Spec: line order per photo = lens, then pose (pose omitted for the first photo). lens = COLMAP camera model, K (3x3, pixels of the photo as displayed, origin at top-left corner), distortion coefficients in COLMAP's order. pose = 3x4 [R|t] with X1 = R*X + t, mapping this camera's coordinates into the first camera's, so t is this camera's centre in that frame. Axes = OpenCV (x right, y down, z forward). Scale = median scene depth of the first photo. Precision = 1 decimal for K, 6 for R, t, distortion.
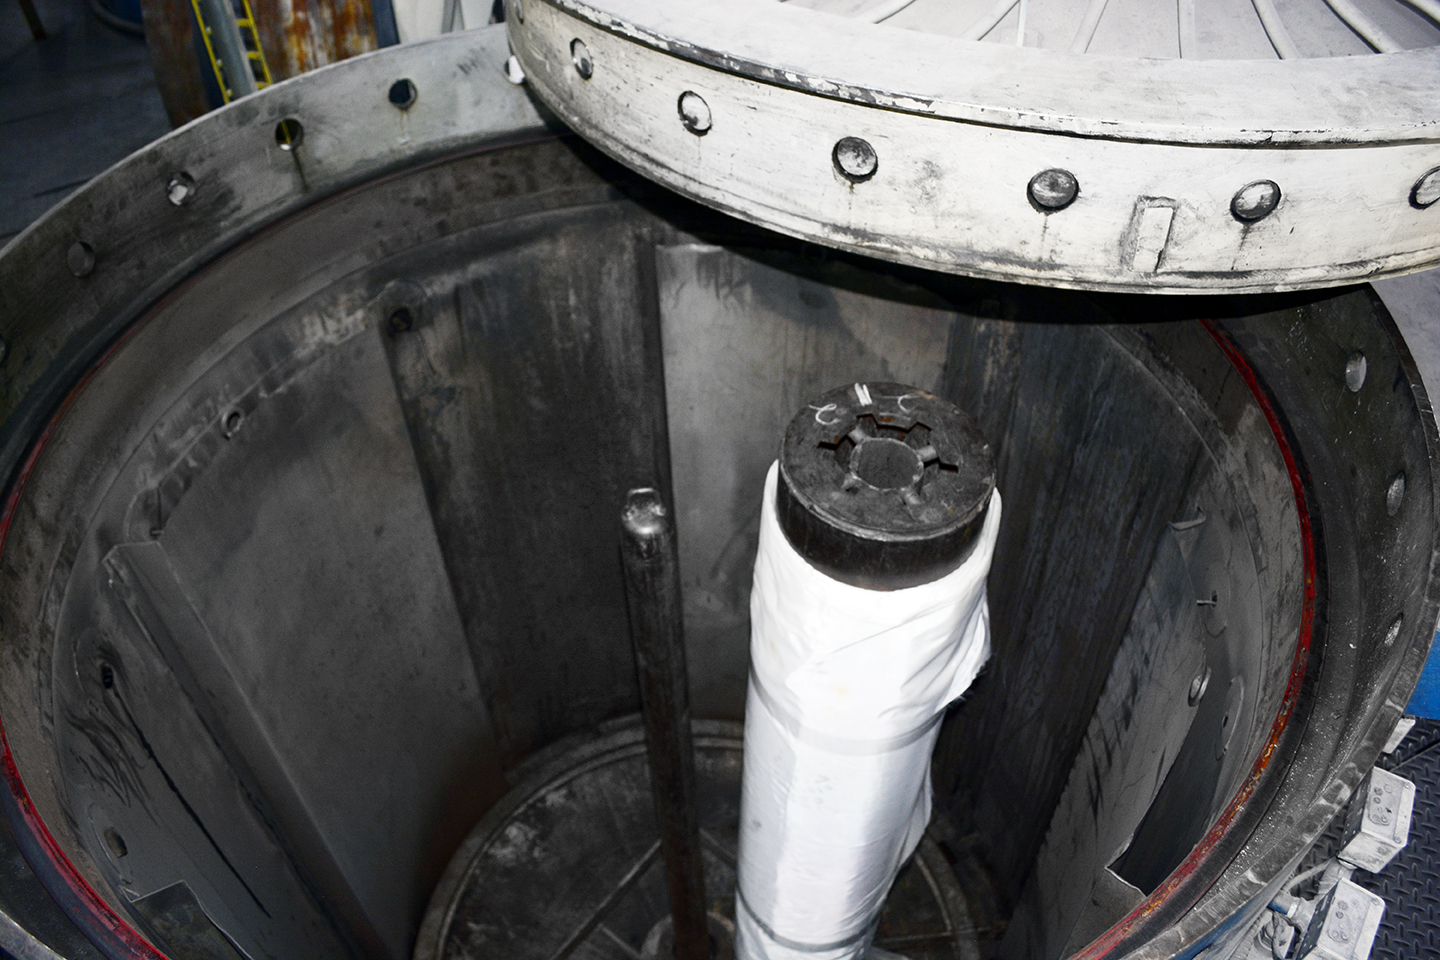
lens RADIAL K [[1117.7, 0, 719.1], [0, 1117.7, 518.5], [0, 0, 1]] dist [-0.079595, 0.004458]
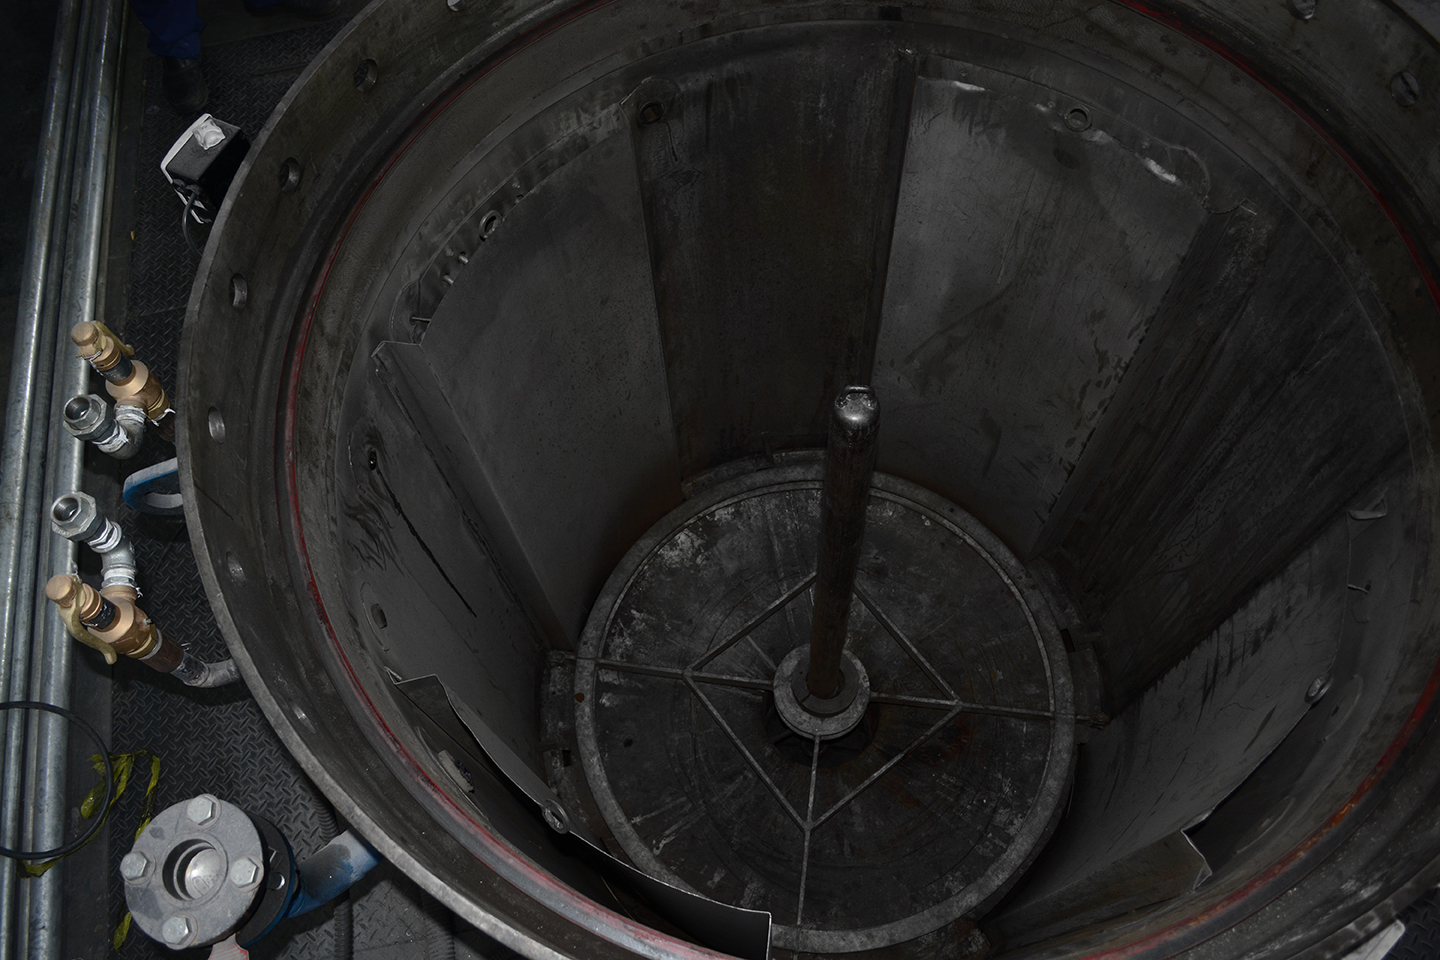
lens RADIAL K [[1117.7, 0, 719.1], [0, 1117.7, 518.5], [0, 0, 1]] dist [-0.079595, 0.004458]
pose [[0.973423, 0.199063, -0.113235, -0.040510], [-0.148887, 0.925764, 0.347554, -0.199982], [0.174013, -0.321458, 0.930798, -0.046692]]
